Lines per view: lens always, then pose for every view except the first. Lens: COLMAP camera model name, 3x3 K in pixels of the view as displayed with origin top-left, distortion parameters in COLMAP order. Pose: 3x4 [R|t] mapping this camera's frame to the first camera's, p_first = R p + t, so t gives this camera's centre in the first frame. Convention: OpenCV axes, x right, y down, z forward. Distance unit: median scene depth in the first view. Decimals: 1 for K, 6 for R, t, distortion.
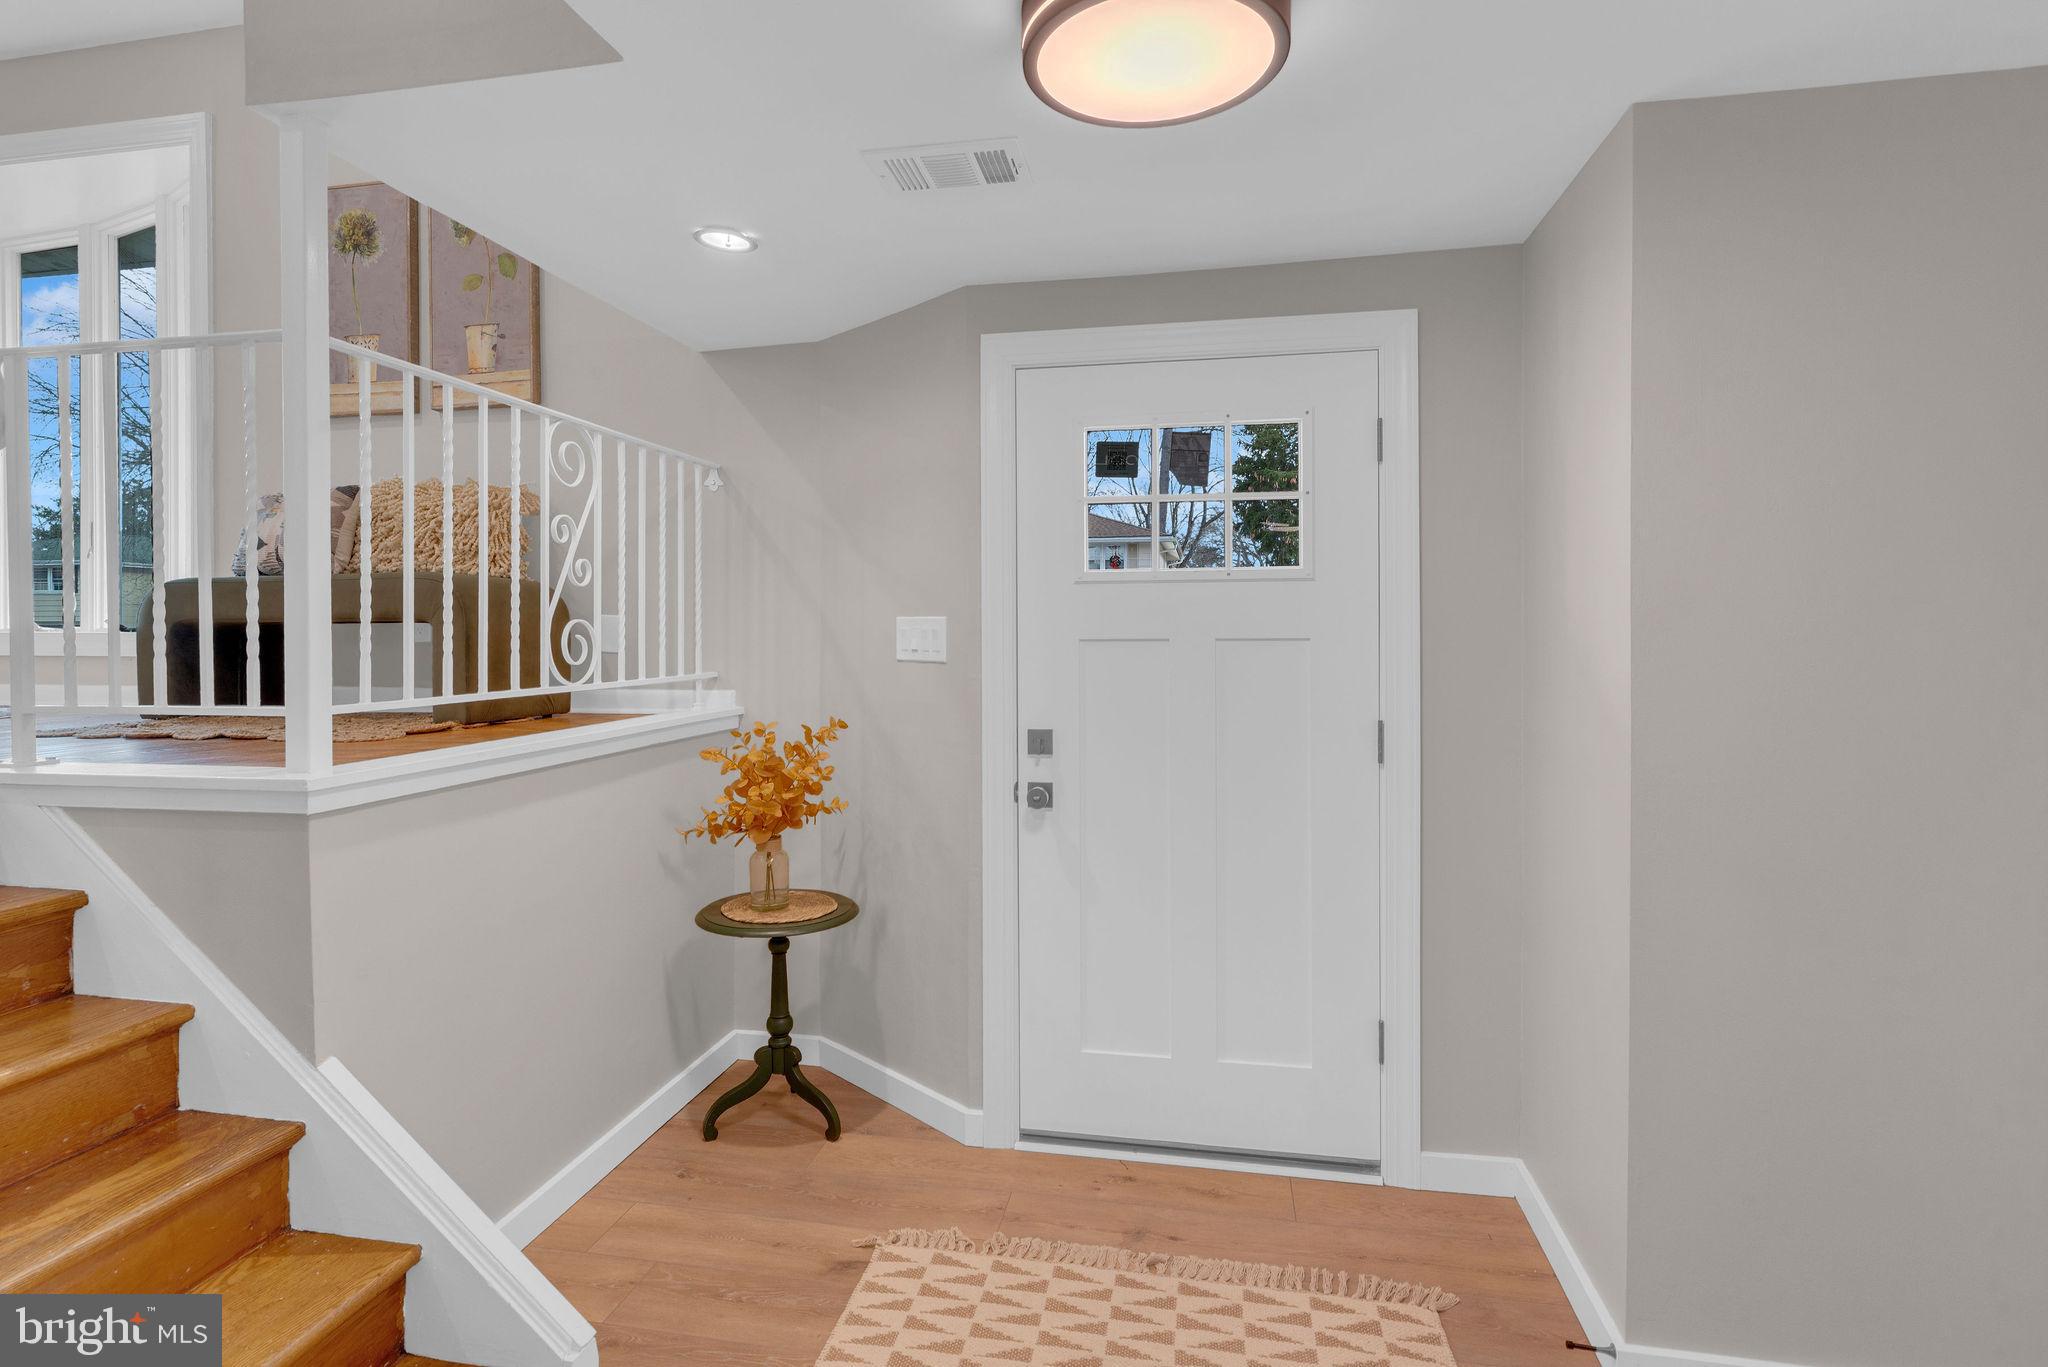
lens RADIAL K [[1007.9, 0, 1020.8], [0, 1007.9, 637.0], [0, 0, 1]] dist [0.019163, 0.000724]
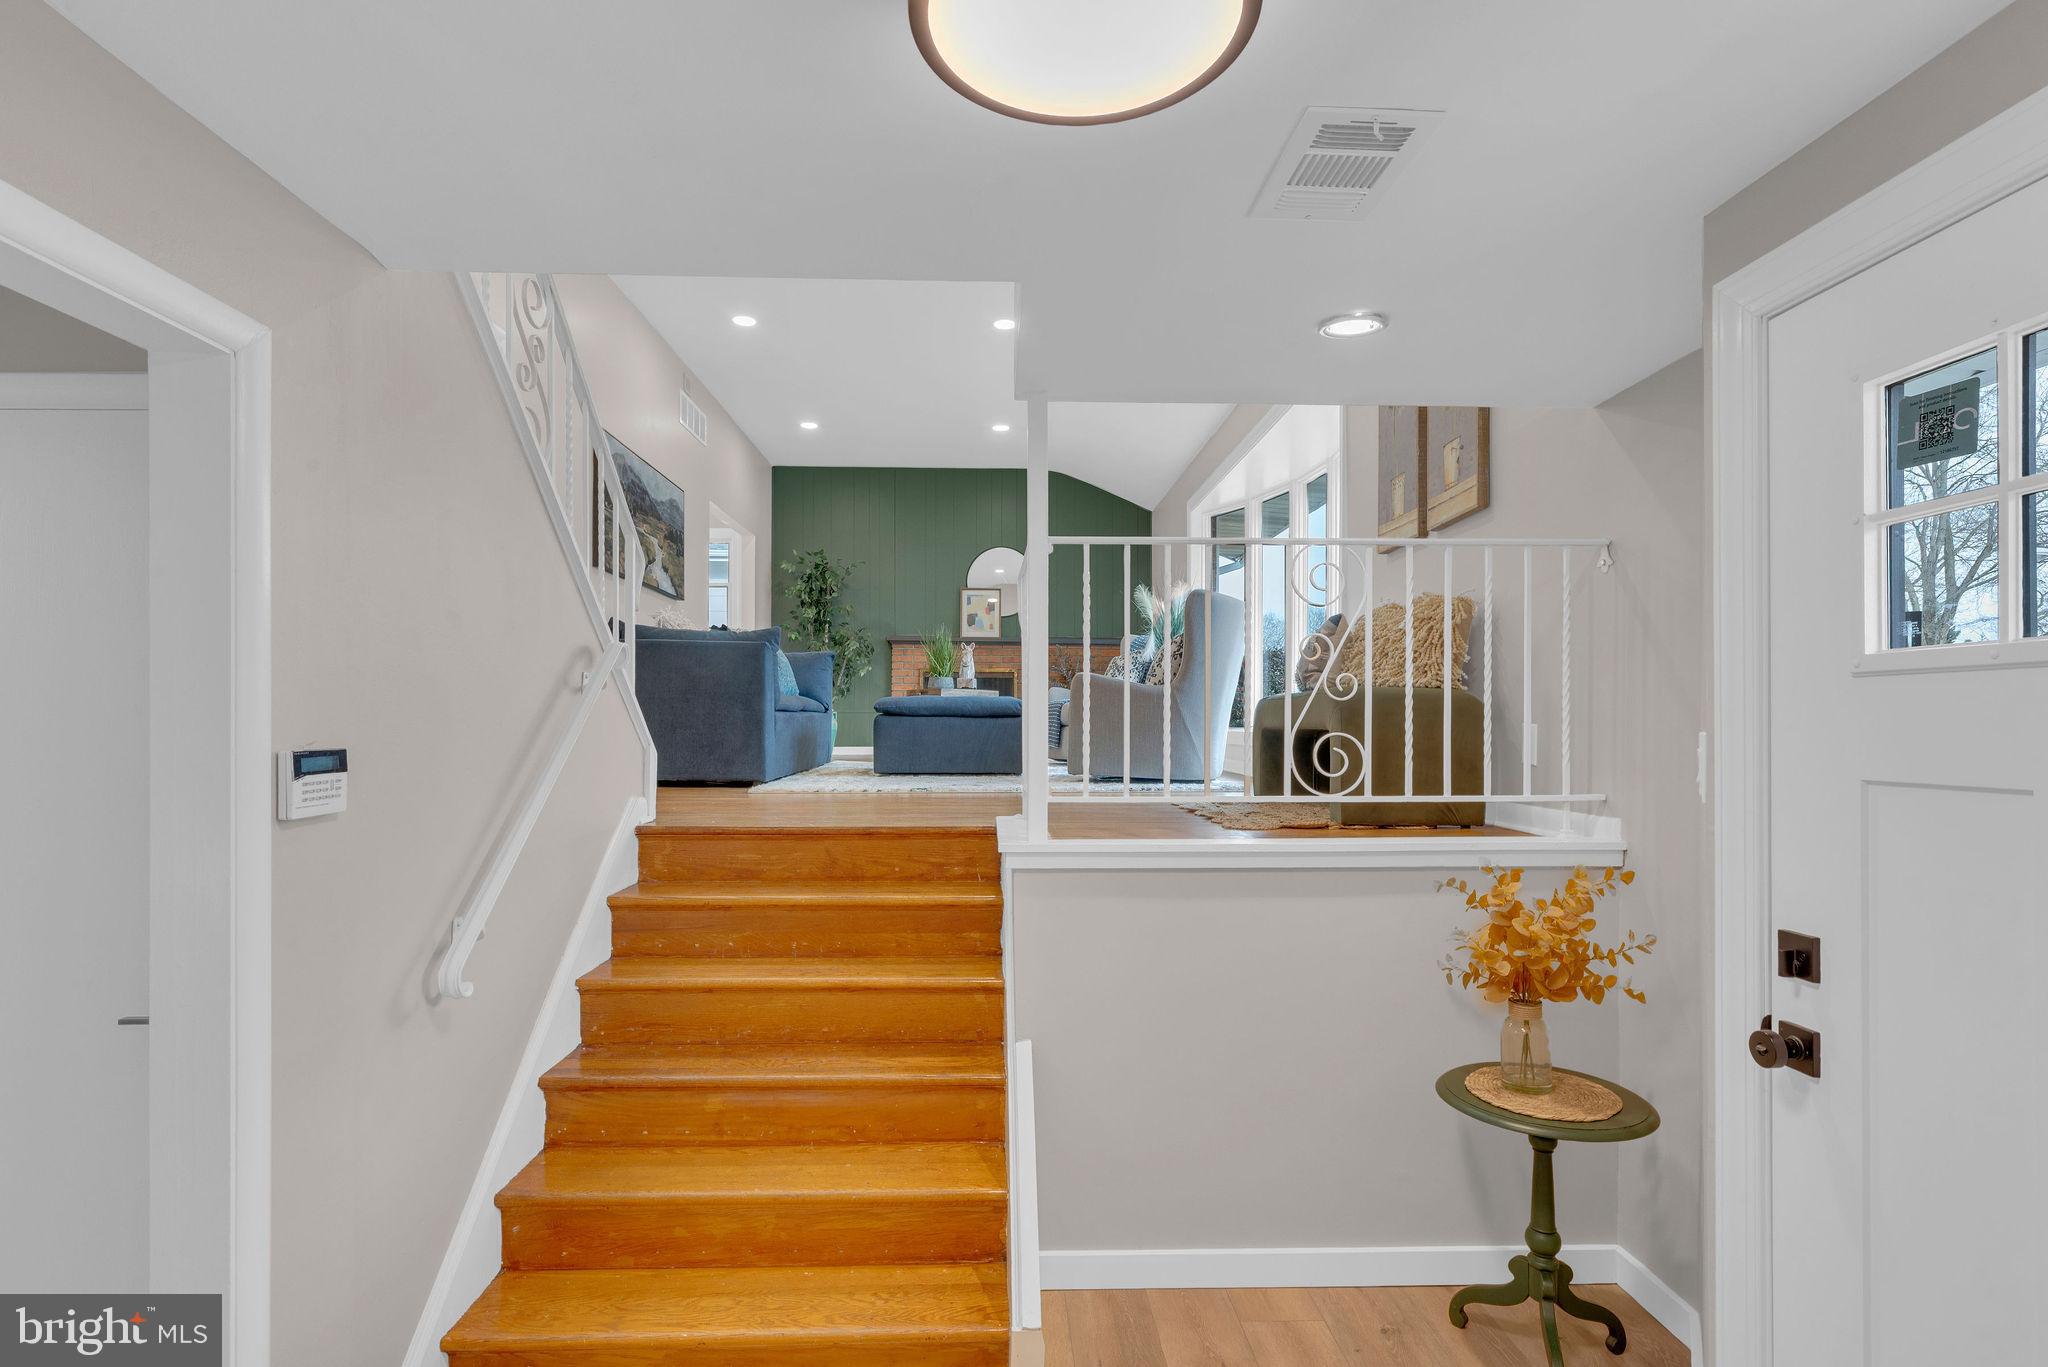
lens RADIAL K [[1019.5, 0, 1031.6], [0, 1019.5, 720.4], [0, 0, 1]] dist [0.001486, -0.000571]
pose [[0.233468, 0.000805, -0.972364, 0.467815], [-0.008235, 0.999965, -0.001149, -0.024344], [0.972330, 0.008276, 0.233467, 0.432216]]
